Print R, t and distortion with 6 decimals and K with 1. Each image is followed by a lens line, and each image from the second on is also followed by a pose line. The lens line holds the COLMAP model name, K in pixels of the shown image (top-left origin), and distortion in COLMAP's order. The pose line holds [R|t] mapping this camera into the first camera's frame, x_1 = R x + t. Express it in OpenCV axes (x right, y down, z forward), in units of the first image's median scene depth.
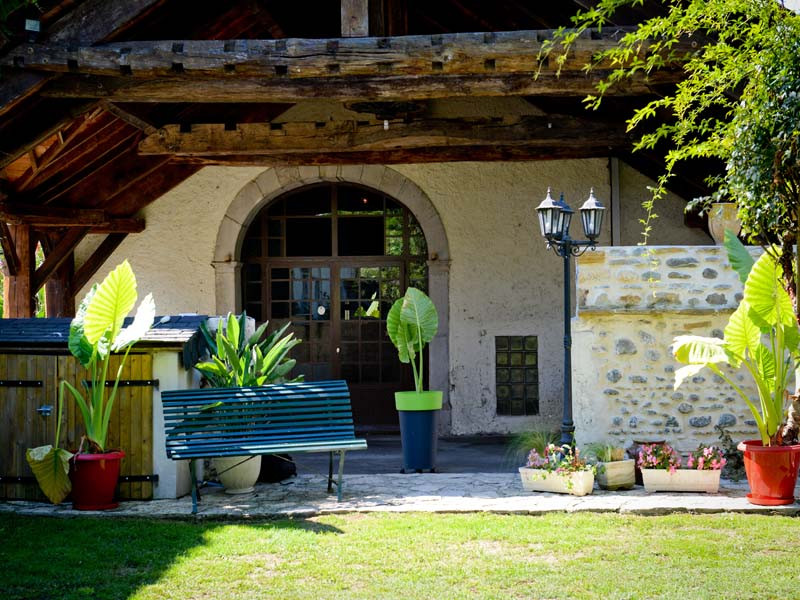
lens RADIAL K [[1443.9, 0, 400.0], [0, 1443.9, 300.0], [0, 0, 1]] dist [0.005504, 0.022887]
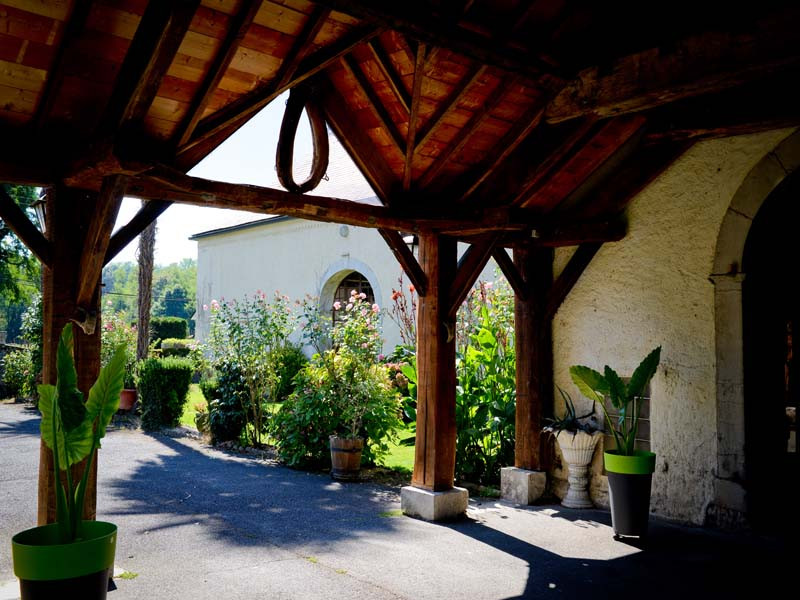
lens RADIAL K [[741.3, 0, 400.0], [0, 741.3, 300.0], [0, 0, 1]] dist [0.000823, 0.000700]
pose [[0.699203, -0.007939, -0.714879, 0.024380], [-0.005836, 0.999842, -0.016811, -0.007035], [0.714900, 0.015926, 0.699046, 0.635507]]
